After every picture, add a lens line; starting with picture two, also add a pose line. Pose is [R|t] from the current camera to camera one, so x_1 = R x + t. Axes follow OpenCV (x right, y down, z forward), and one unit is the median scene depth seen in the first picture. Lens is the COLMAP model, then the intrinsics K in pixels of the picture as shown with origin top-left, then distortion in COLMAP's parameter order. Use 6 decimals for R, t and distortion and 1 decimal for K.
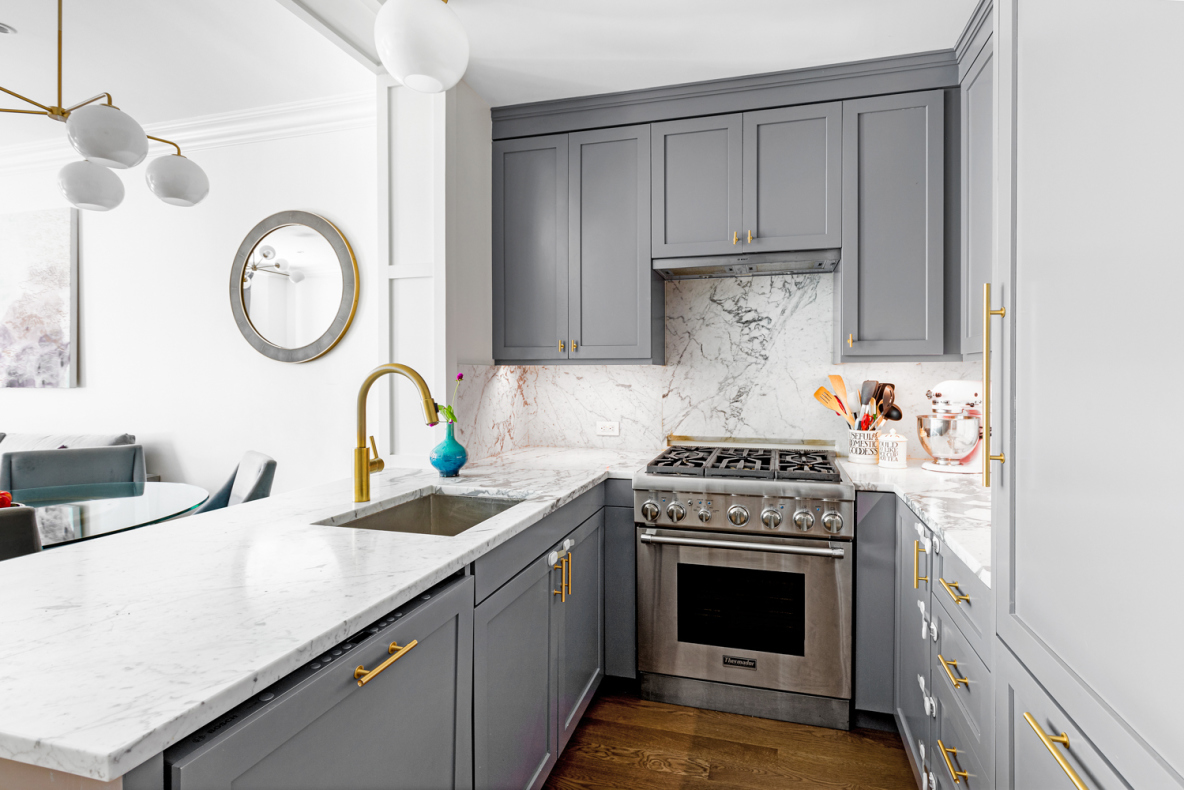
lens RADIAL K [[545.8, 0, 632.3], [0, 545.8, 375.3], [0, 0, 1]] dist [0.001535, -0.000188]
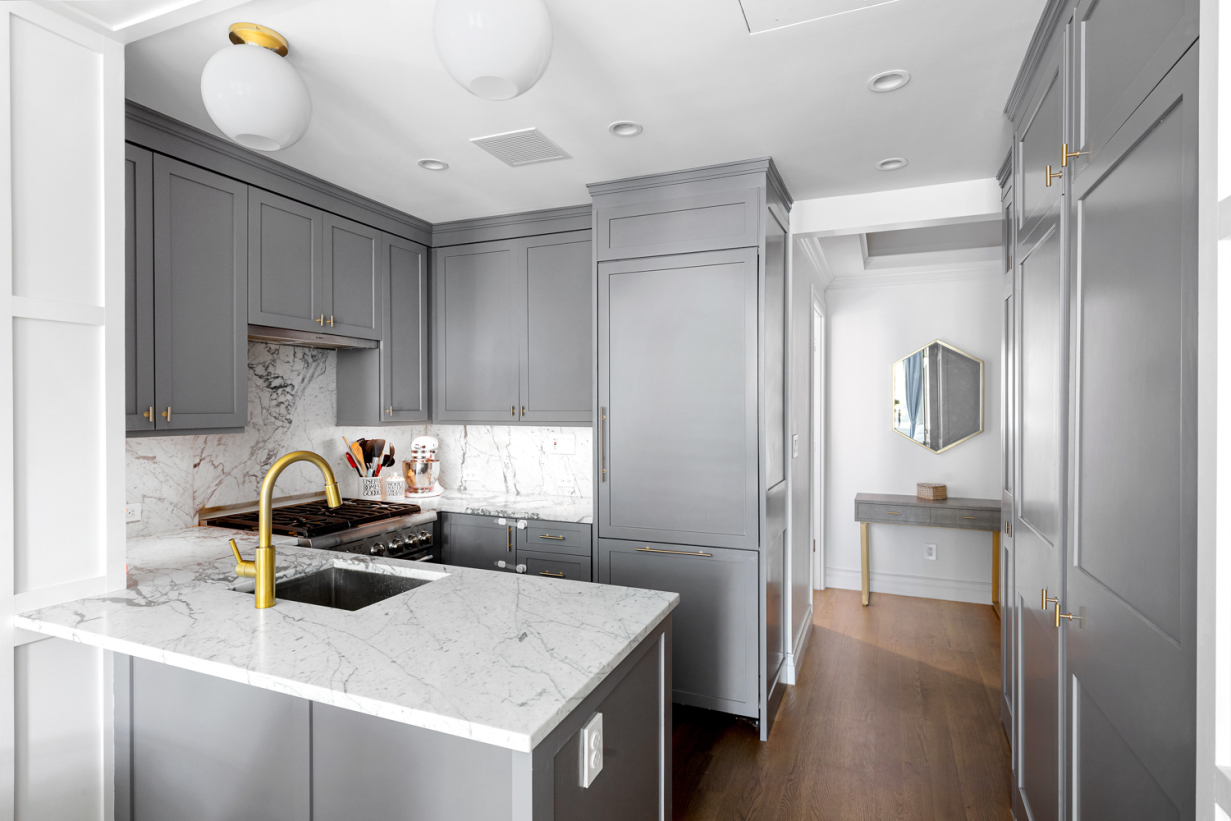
lens RADIAL K [[641.8, 0, 612.4], [0, 641.8, 407.8], [0, 0, 1]] dist [-0.000093, 0.000043]
pose [[0.150322, -0.002343, 0.988634, -0.913477], [-0.002134, 0.999994, 0.002694, -0.063708], [-0.988635, -0.002514, 0.150317, 0.173982]]
